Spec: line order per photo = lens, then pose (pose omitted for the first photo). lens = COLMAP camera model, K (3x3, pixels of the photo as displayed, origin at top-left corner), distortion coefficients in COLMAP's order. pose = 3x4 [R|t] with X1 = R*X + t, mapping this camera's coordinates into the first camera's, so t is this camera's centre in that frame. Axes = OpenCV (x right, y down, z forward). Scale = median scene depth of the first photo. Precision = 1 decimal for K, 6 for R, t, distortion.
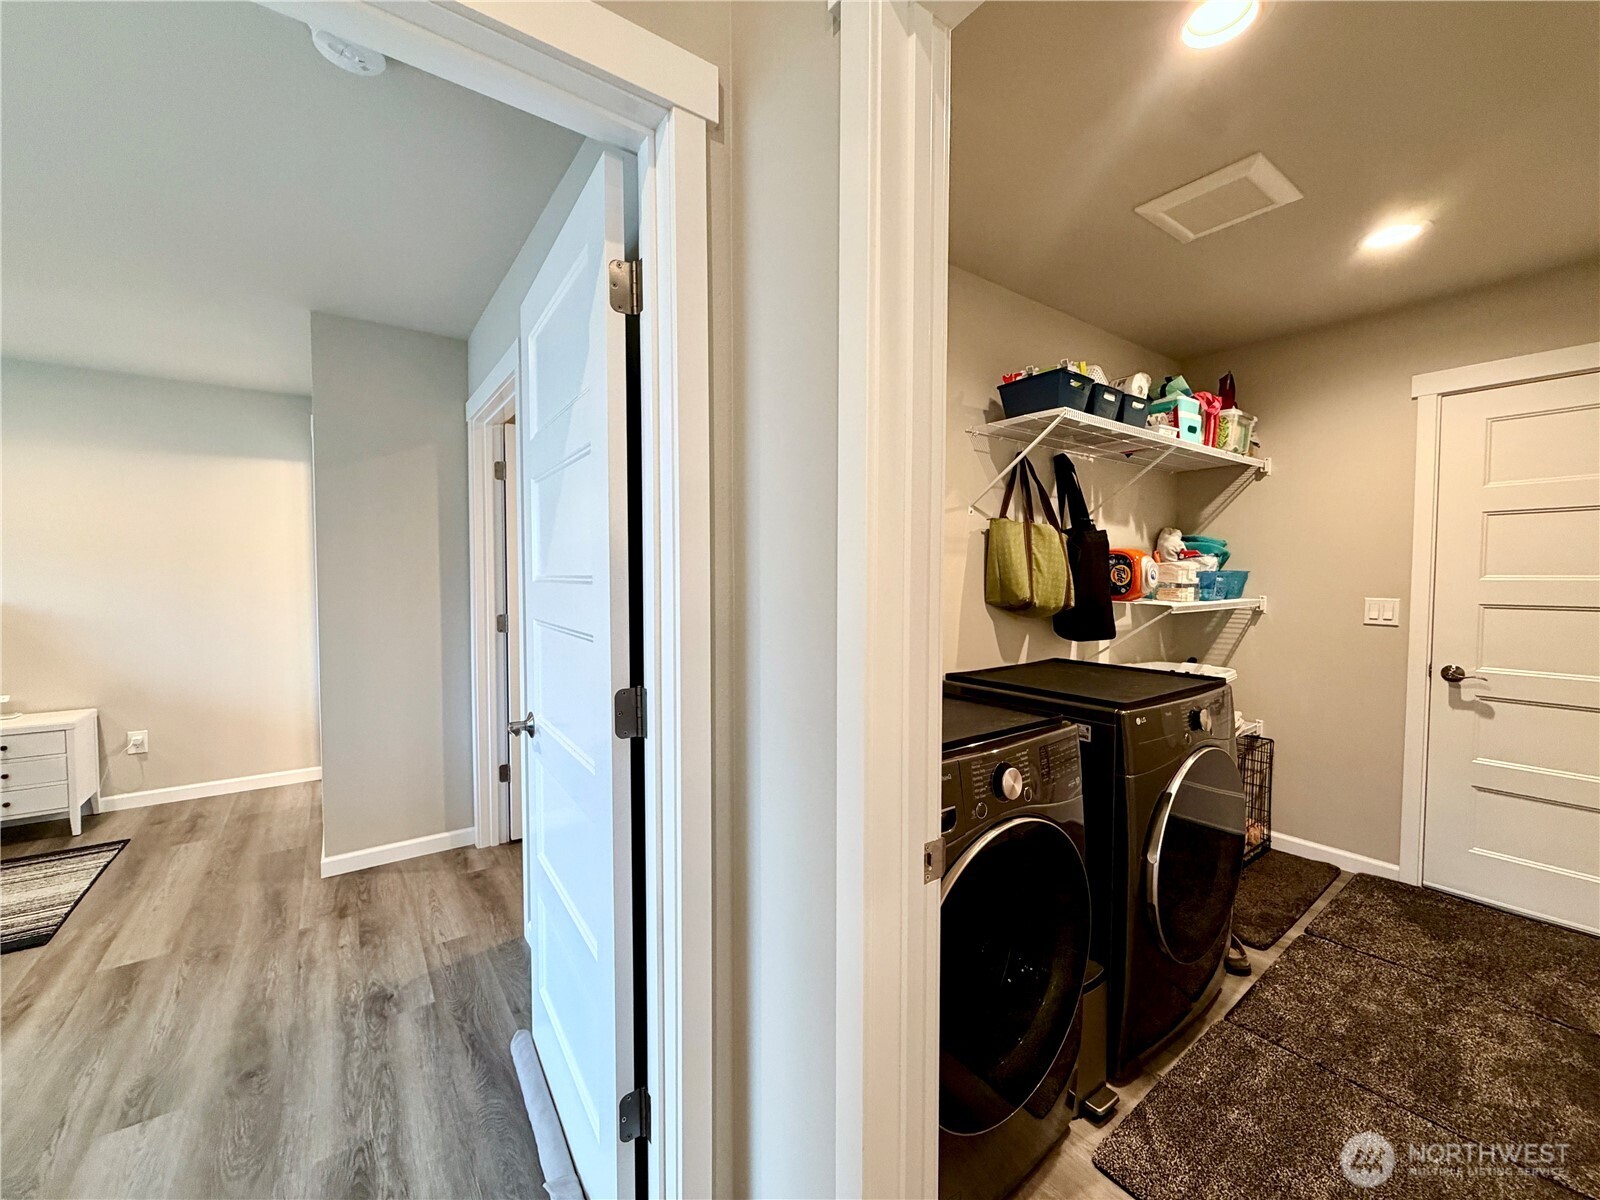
lens RADIAL K [[637.0, 0, 797.6], [0, 637.0, 599.2], [0, 0, 1]] dist [-0.001741, 0.000271]
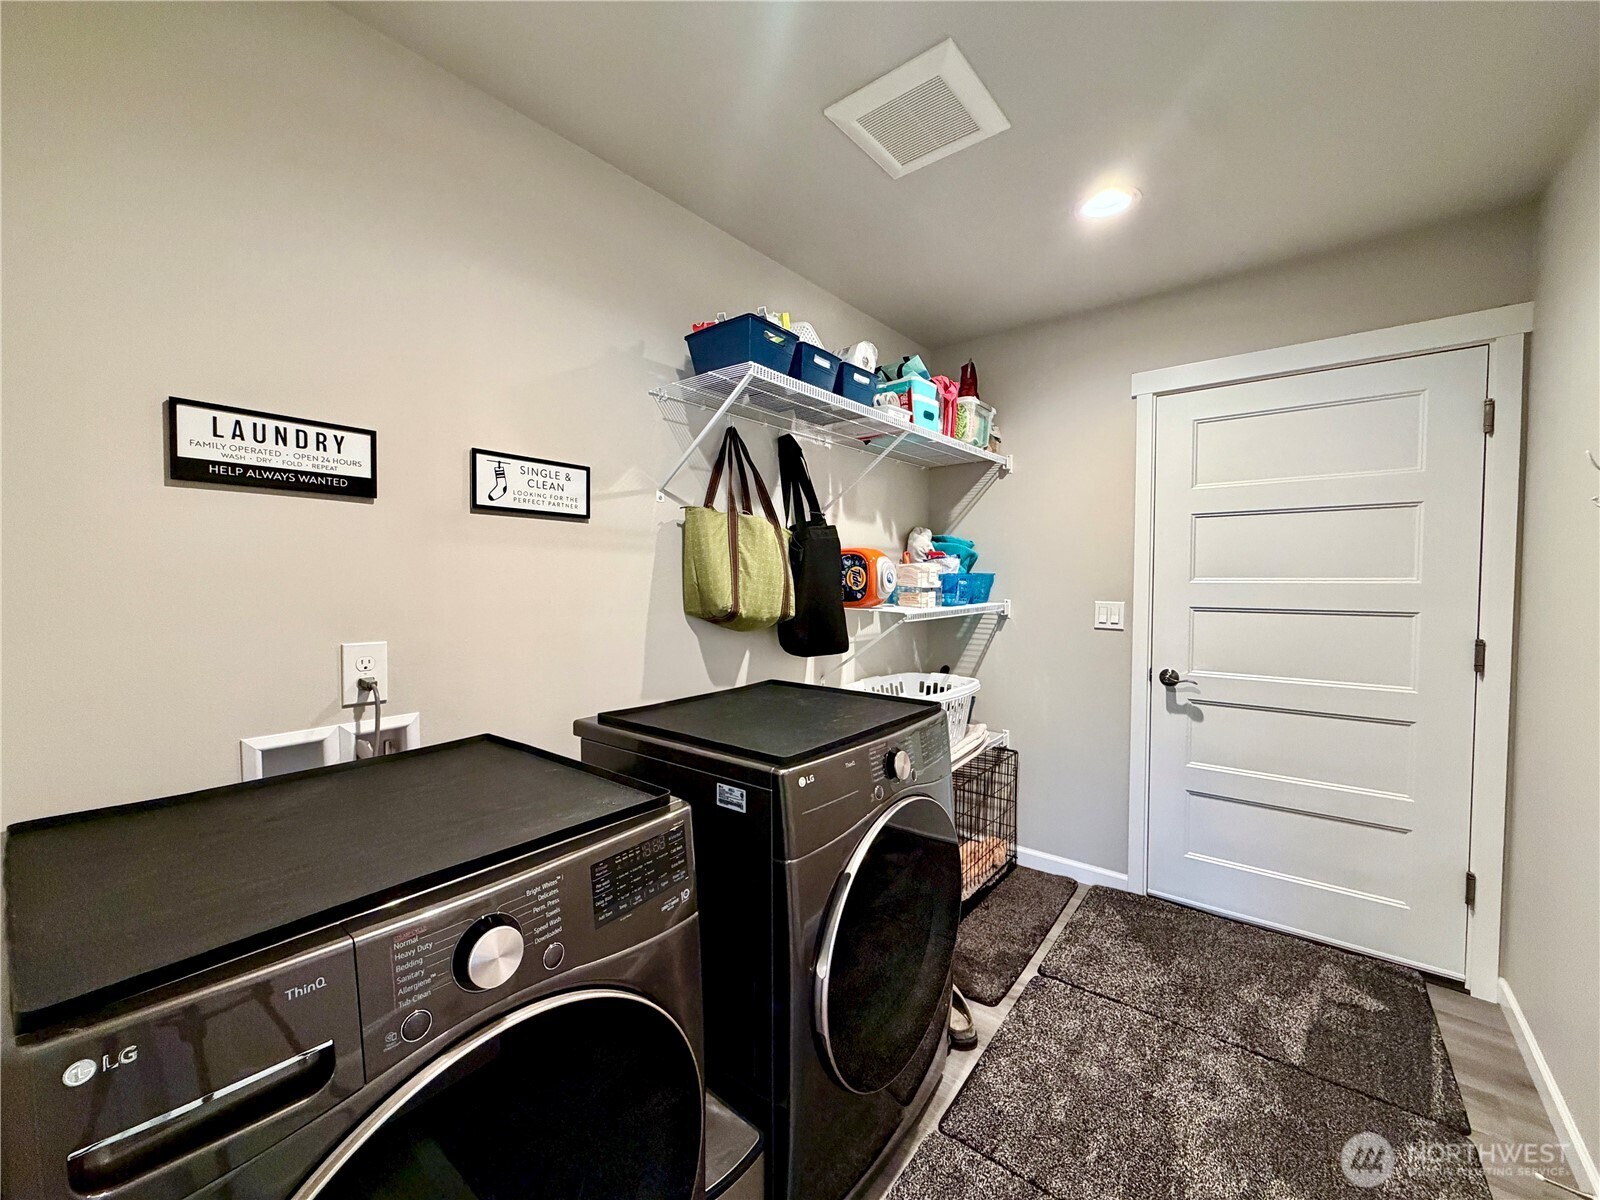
lens RADIAL K [[637.0, 0, 797.6], [0, 637.0, 599.2], [0, 0, 1]] dist [-0.001741, 0.000271]
pose [[0.966200, -0.009792, 0.257608, 0.221796], [0.010846, 0.999938, -0.002668, -0.008309], [-0.257566, 0.005372, 0.966246, 0.194940]]
